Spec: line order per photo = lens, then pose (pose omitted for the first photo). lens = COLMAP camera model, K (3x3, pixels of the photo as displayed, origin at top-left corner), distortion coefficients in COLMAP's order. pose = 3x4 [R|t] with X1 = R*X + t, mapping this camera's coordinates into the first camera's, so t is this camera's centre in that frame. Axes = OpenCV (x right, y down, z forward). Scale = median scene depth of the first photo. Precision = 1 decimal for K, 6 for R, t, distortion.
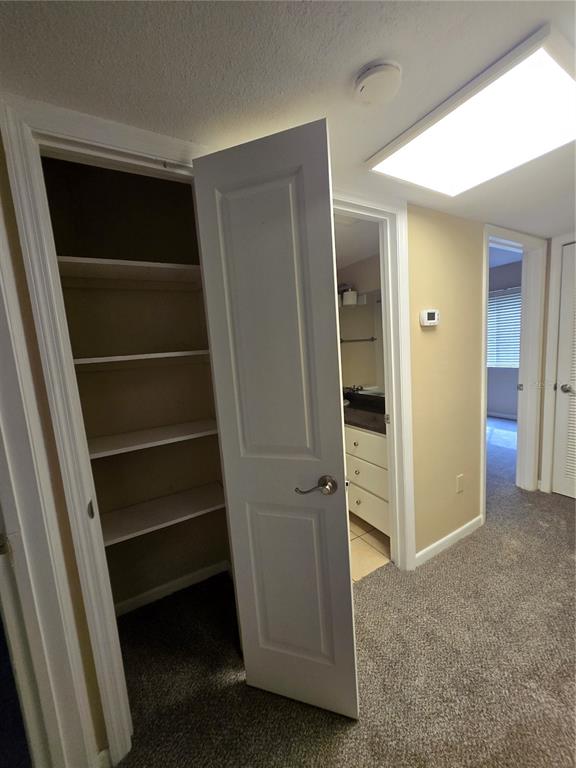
lens RADIAL K [[299.6, 0, 293.6], [0, 299.6, 384.6], [0, 0, 1]] dist [0.001751, -0.000295]
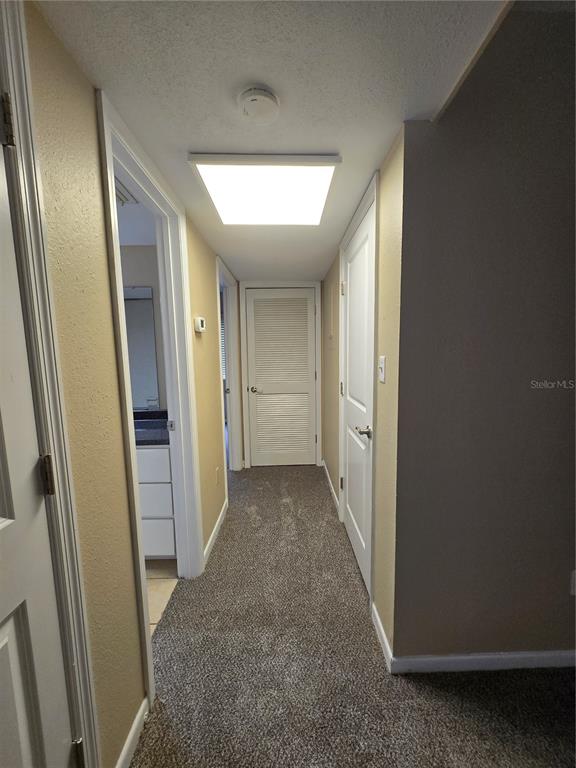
lens RADIAL K [[299.6, 0, 293.6], [0, 299.6, 384.6], [0, 0, 1]] dist [0.001751, -0.000295]
pose [[0.491961, -0.034932, 0.869916, -0.291915], [0.089190, 0.995960, -0.010447, 0.027852], [-0.866037, 0.082728, 0.493089, 0.181650]]
